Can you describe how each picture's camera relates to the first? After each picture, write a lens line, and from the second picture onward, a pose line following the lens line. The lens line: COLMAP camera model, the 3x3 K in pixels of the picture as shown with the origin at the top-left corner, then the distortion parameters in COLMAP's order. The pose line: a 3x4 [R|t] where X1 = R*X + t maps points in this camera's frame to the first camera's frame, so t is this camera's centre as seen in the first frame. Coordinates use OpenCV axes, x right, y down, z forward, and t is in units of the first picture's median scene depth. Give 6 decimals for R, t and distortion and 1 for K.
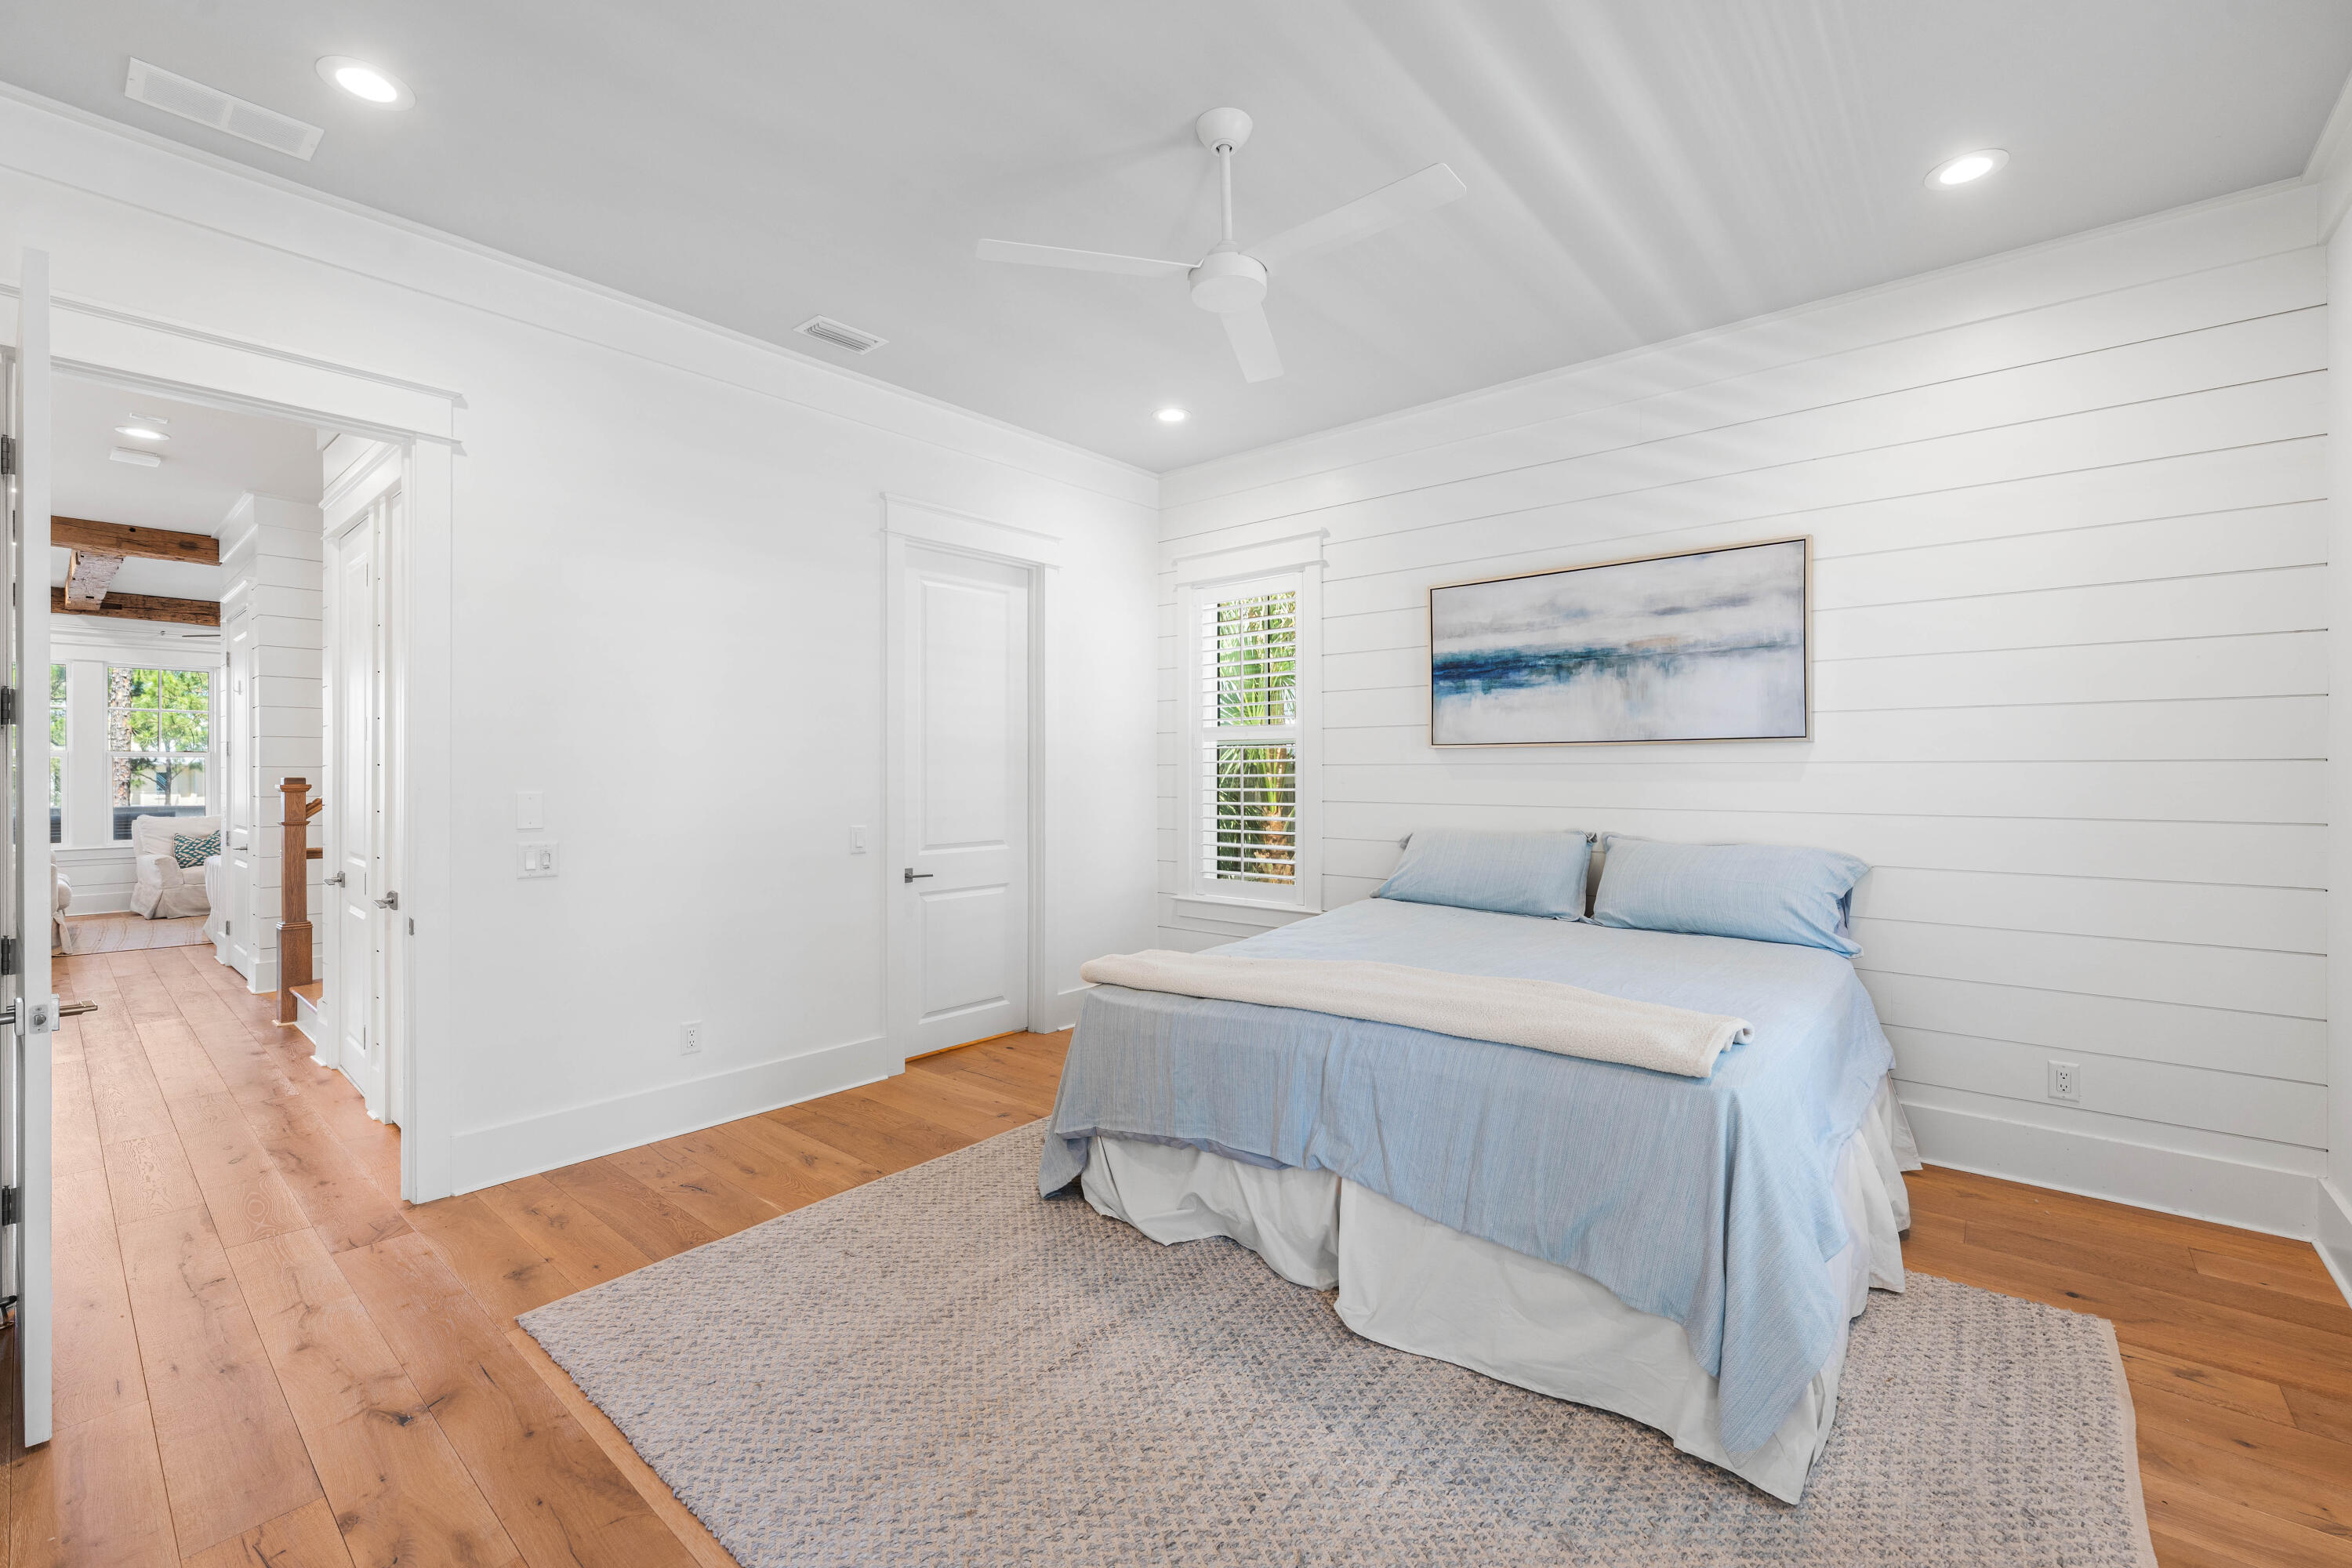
lens RADIAL K [[998.7, 0, 1213.5], [0, 998.7, 786.9], [0, 0, 1]] dist [-0.001440, -0.000529]
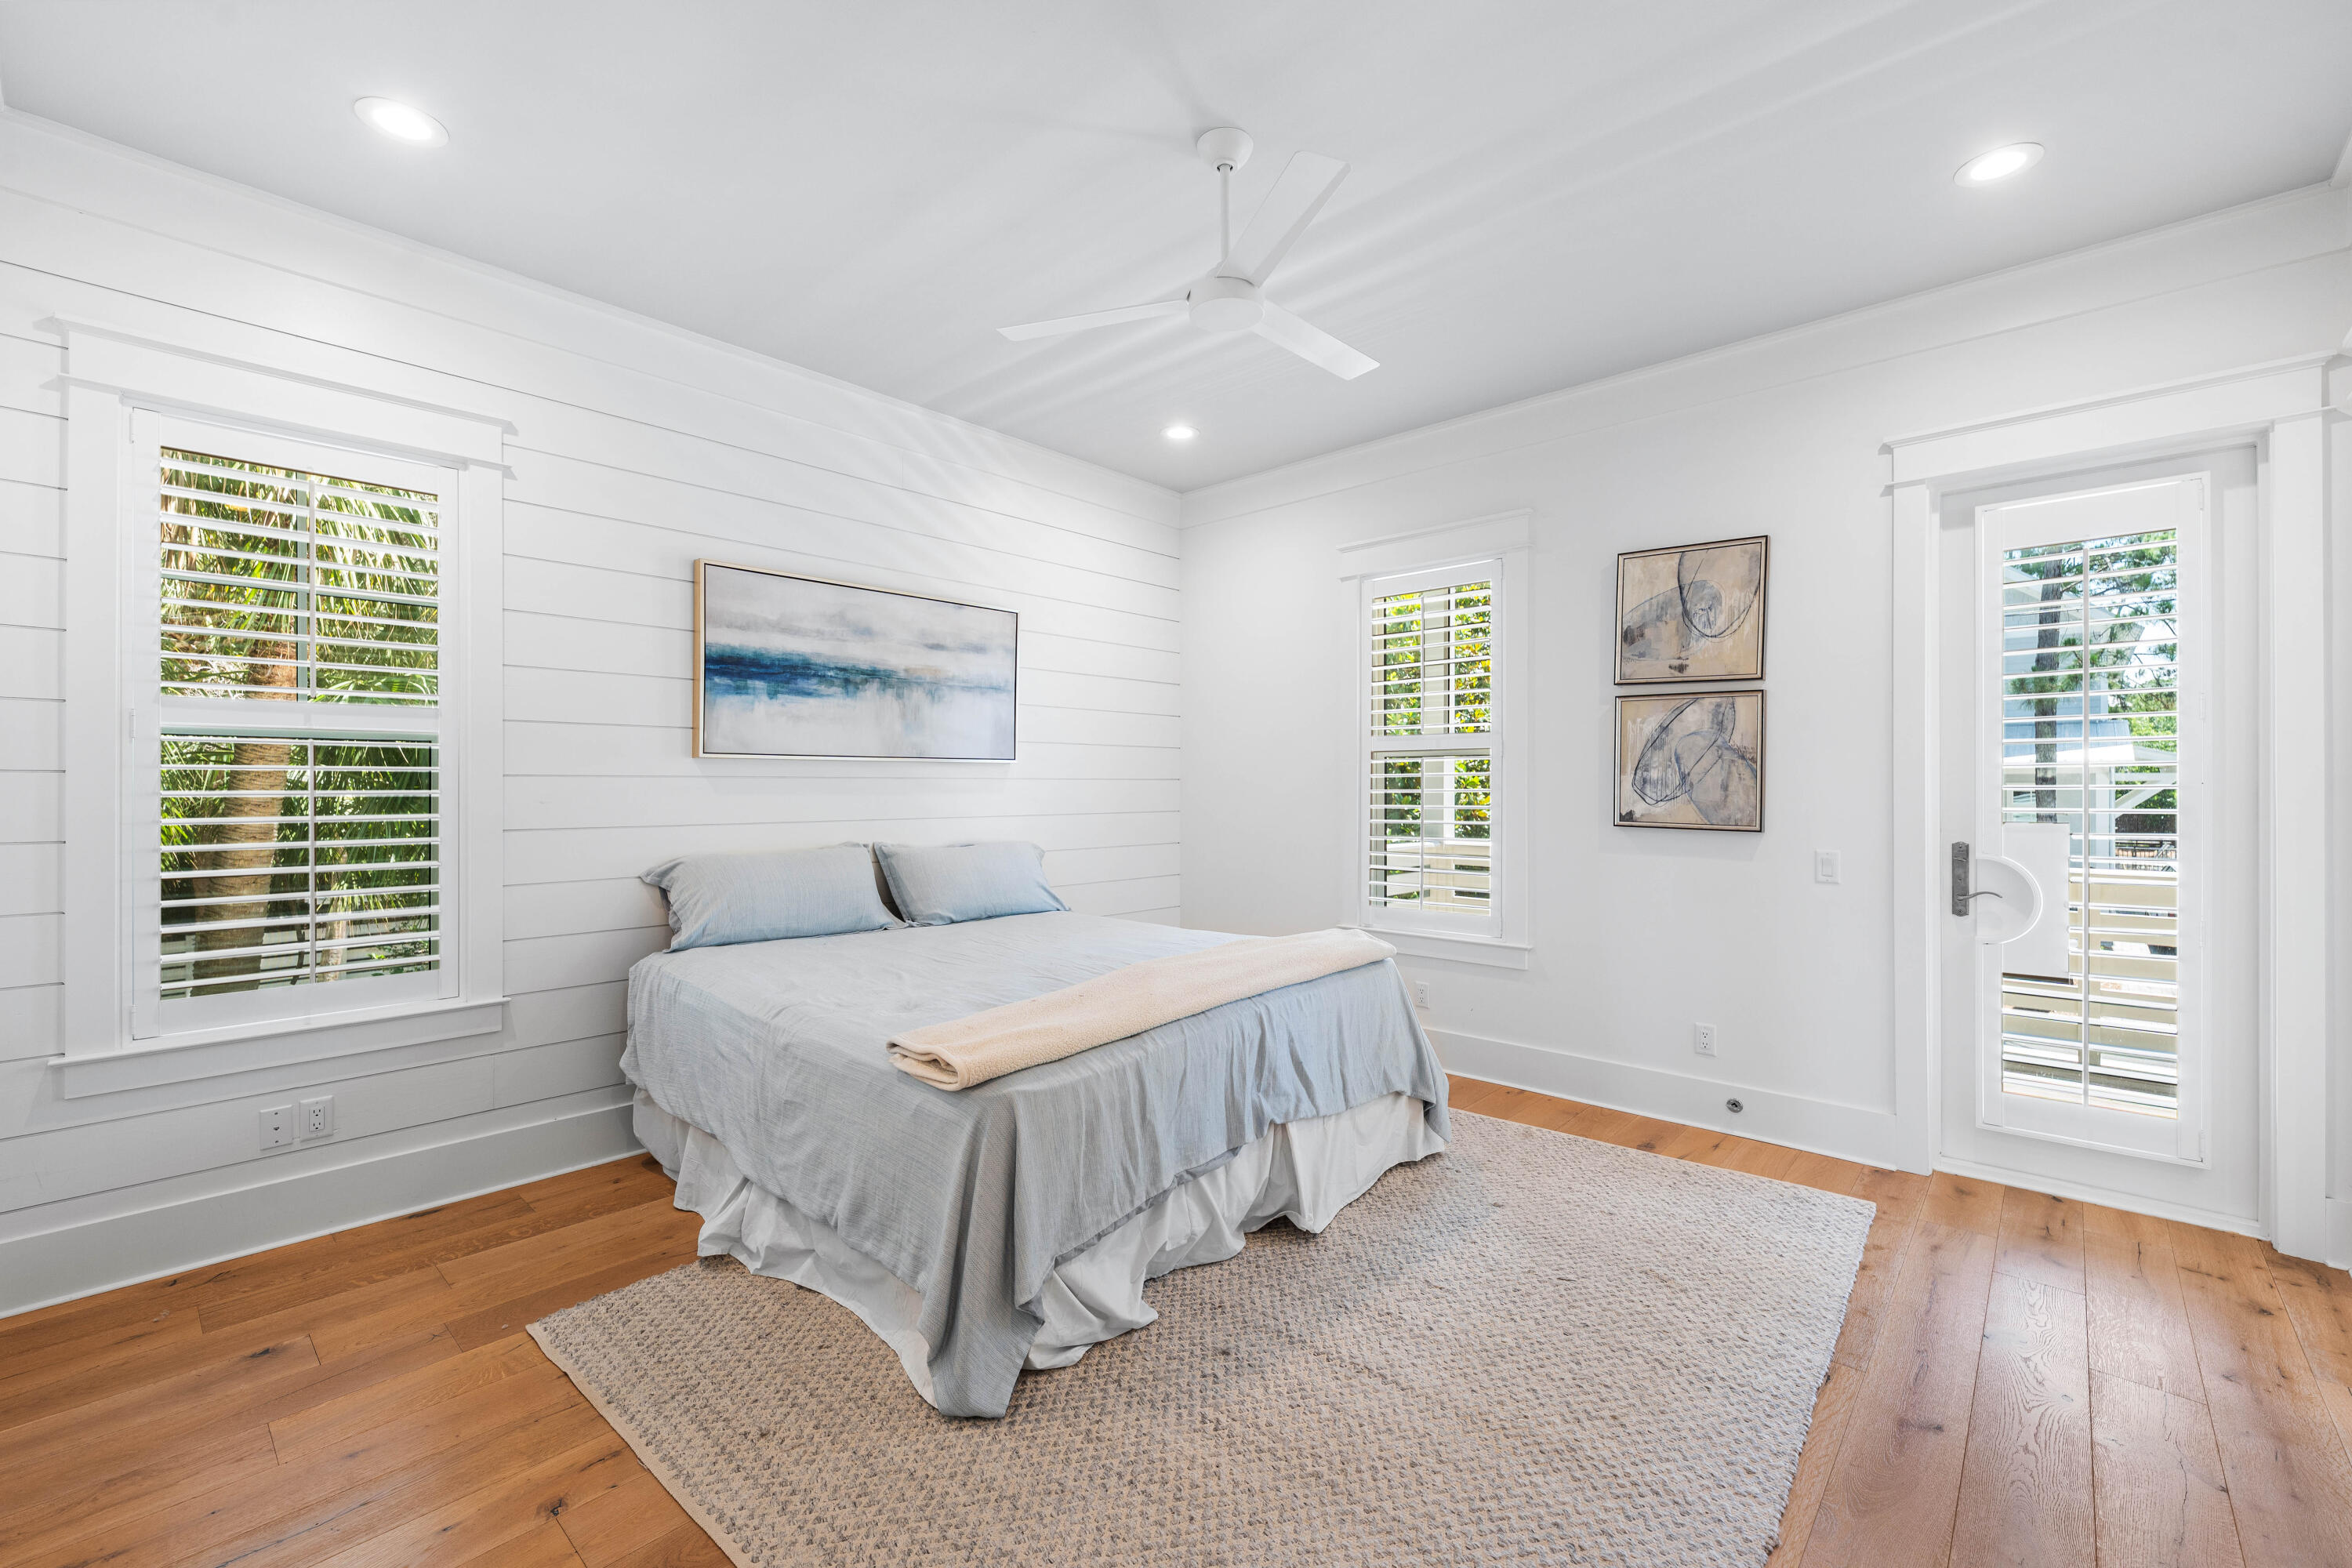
lens RADIAL K [[998.7, 0, 1173.5], [0, 998.7, 780.1], [0, 0, 1]] dist [-0.001440, -0.000529]
pose [[0.038722, 0.004917, 0.999238, -0.646425], [0.014213, 0.999884, -0.005471, -0.011301], [-0.999149, 0.014414, 0.038647, 0.650166]]
